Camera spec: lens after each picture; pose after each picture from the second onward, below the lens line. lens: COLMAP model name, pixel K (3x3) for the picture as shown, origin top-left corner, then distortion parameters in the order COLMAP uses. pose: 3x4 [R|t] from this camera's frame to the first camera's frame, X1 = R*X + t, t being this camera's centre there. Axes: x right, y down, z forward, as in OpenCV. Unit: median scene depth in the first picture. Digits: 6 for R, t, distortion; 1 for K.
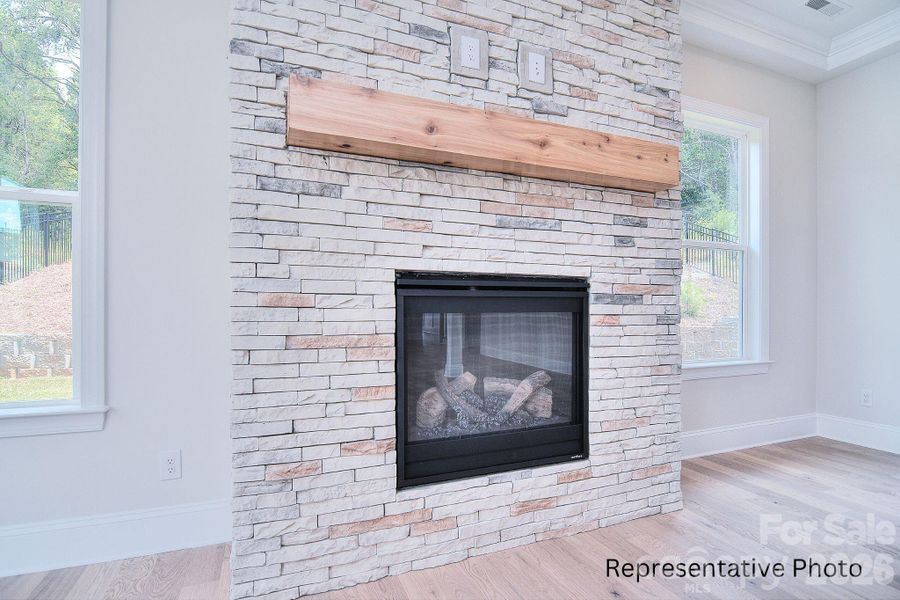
lens RADIAL K [[446.9, 0, 450.5], [0, 446.9, 306.4], [0, 0, 1]] dist [0.003399, 0.000331]
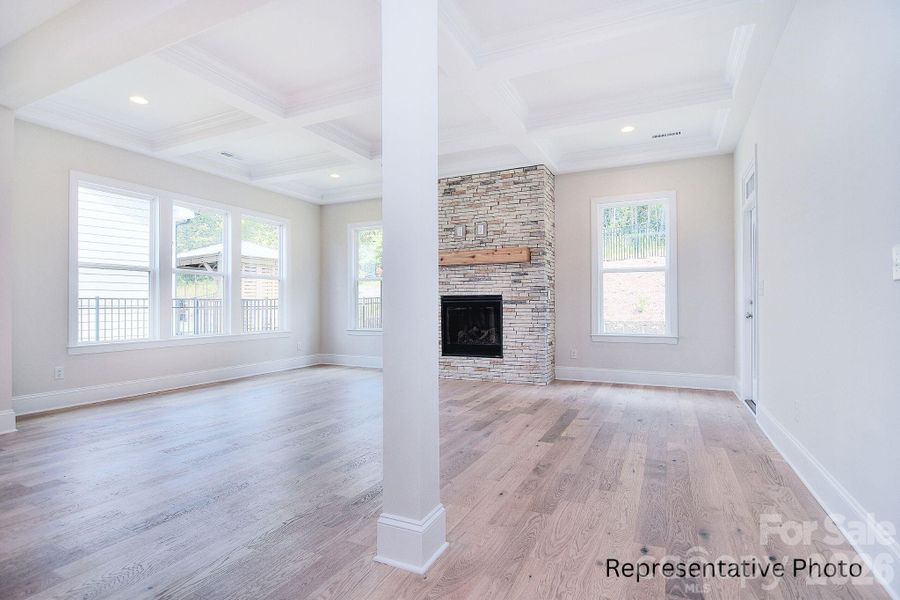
lens RADIAL K [[446.9, 0, 449.5], [0, 446.9, 303.7], [0, 0, 1]] dist [0.003399, 0.000331]
pose [[0.664035, -0.011152, -0.747618, 2.256684], [0.002064, 0.999912, -0.013082, 0.028109], [0.747698, 0.007144, 0.664000, -1.181290]]
